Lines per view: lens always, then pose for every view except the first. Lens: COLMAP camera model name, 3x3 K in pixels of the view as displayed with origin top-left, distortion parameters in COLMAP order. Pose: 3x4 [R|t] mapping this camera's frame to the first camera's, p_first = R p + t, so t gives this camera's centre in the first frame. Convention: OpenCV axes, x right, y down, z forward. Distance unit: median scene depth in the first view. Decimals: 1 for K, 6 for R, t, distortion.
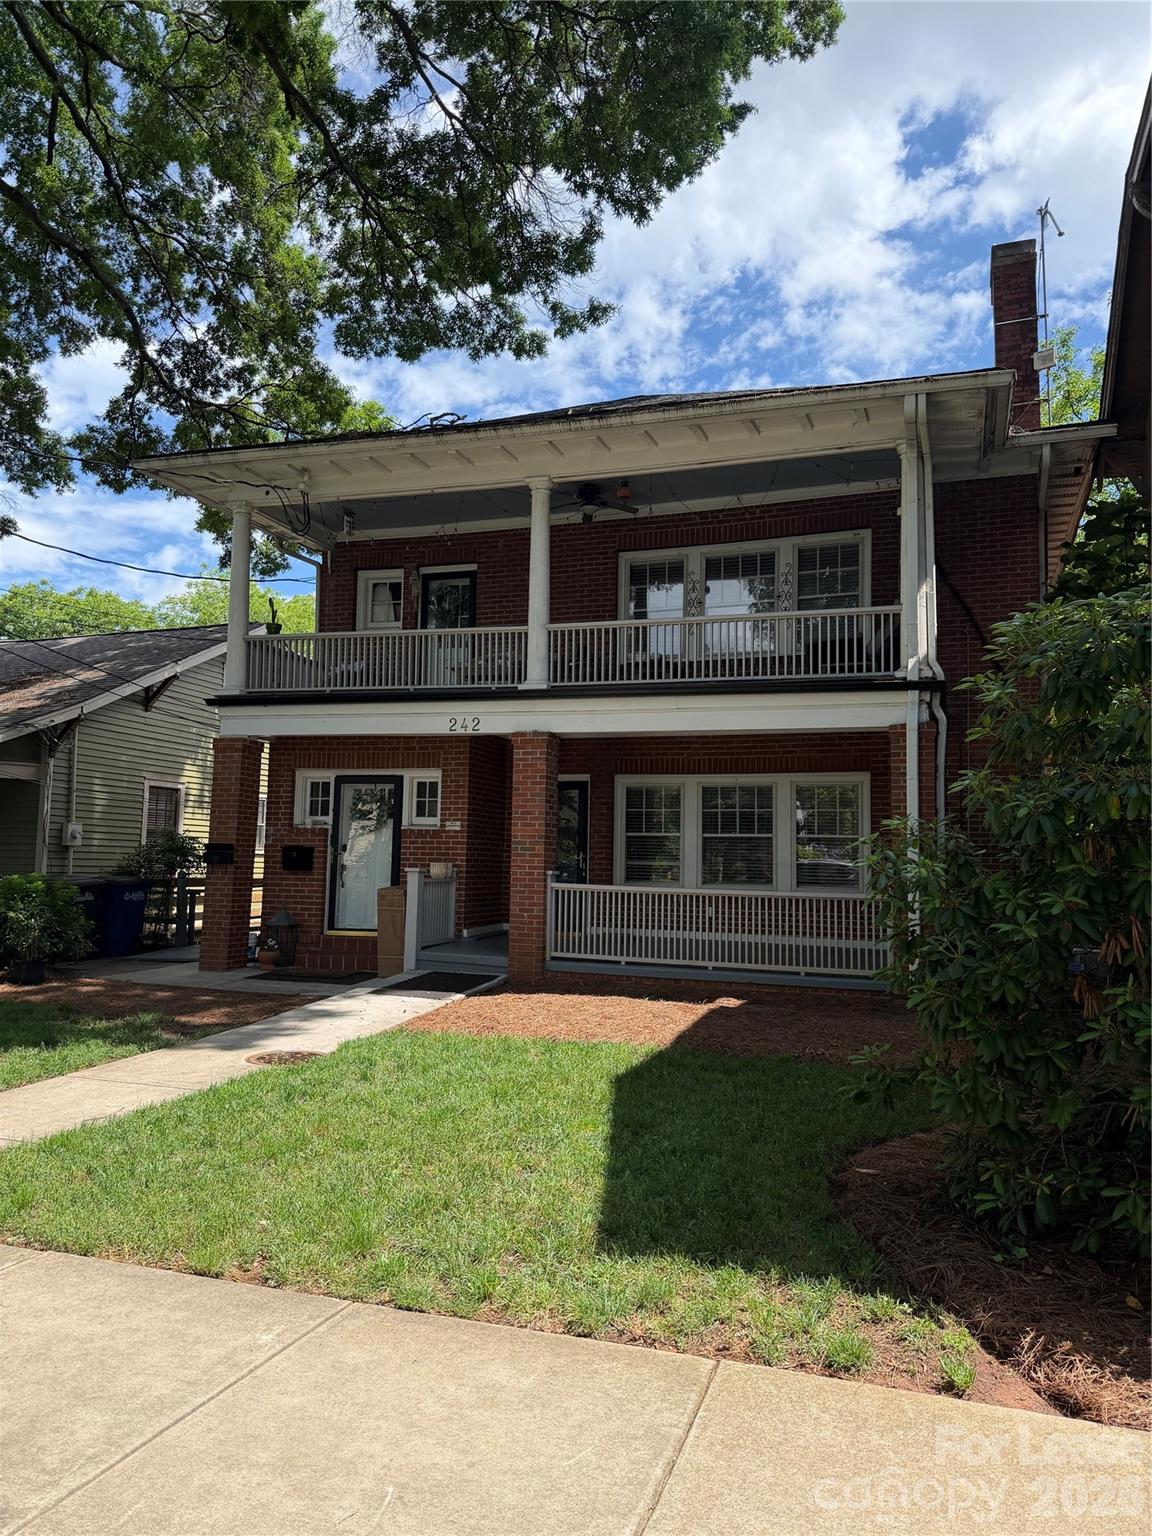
lens RADIAL K [[1073.3, 0, 576.0], [0, 1073.3, 768.0], [0, 0, 1]] dist [-0.024245, 0.000116]
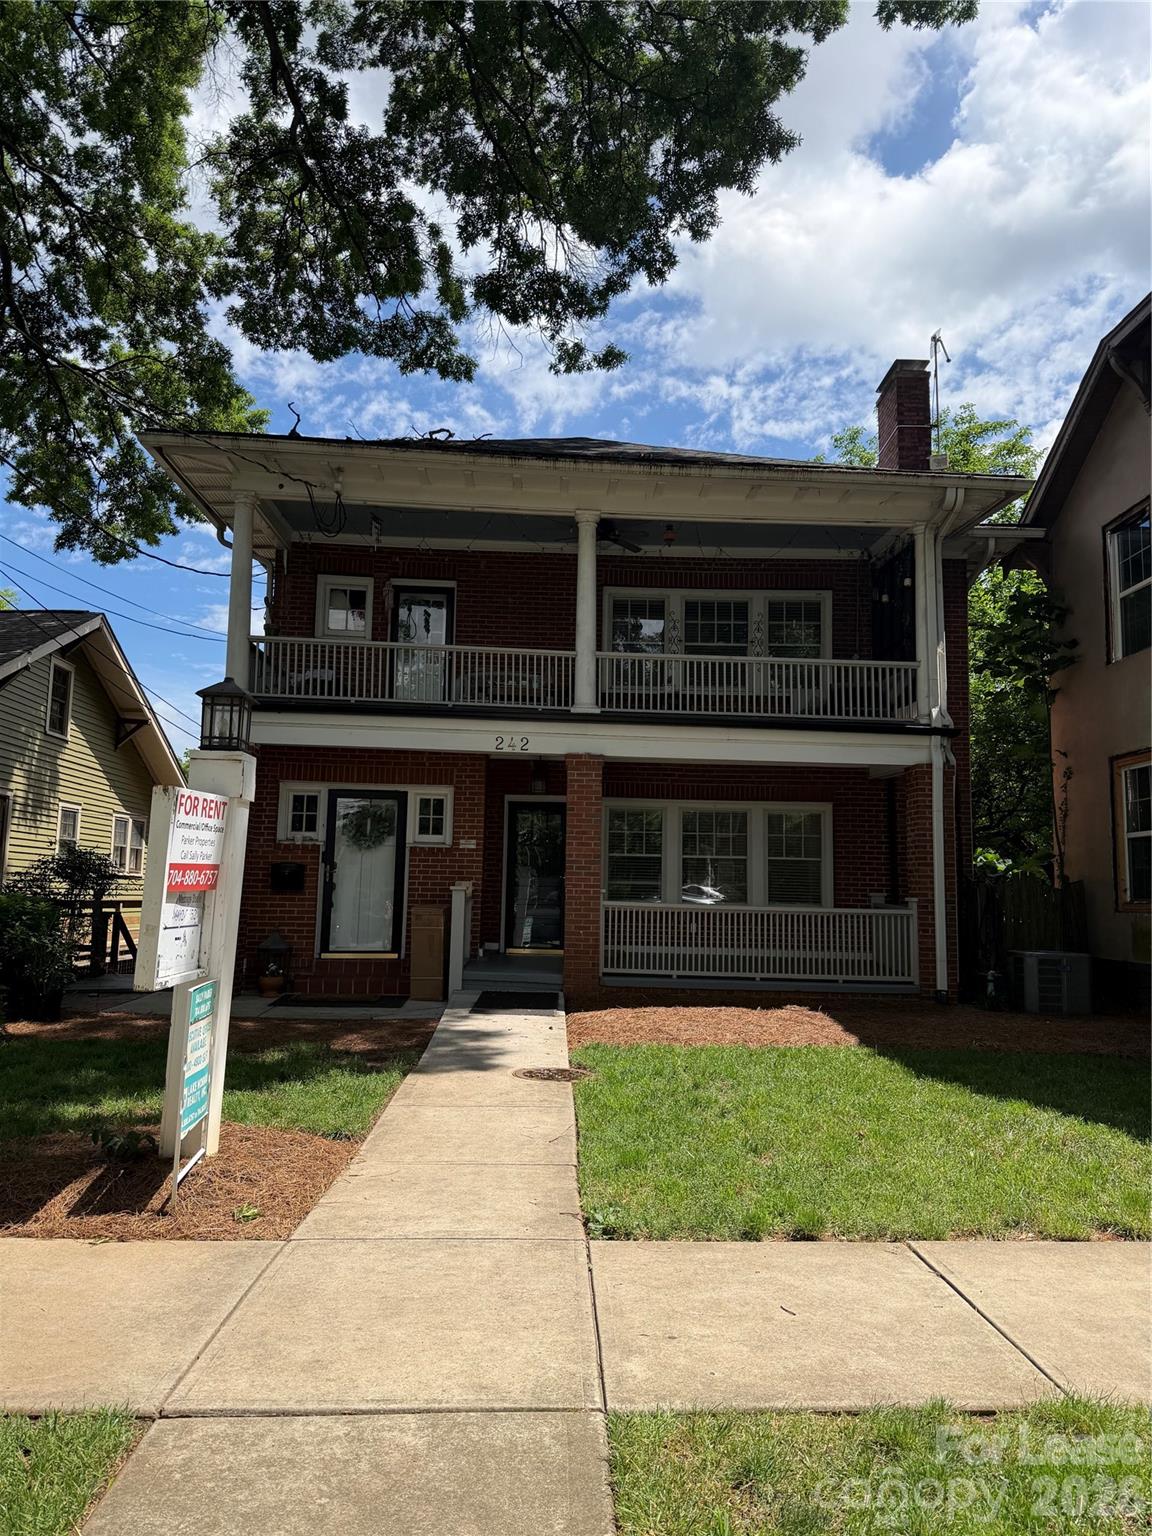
lens RADIAL K [[1068.1, 0, 581.3], [0, 1068.1, 759.7], [0, 0, 1]] dist [-0.002051, -0.031872]
pose [[0.931504, 0.046134, 0.360793, -0.368470], [-0.034889, 0.998683, -0.037623, 0.009069], [-0.362054, 0.022458, 0.931887, 0.038483]]
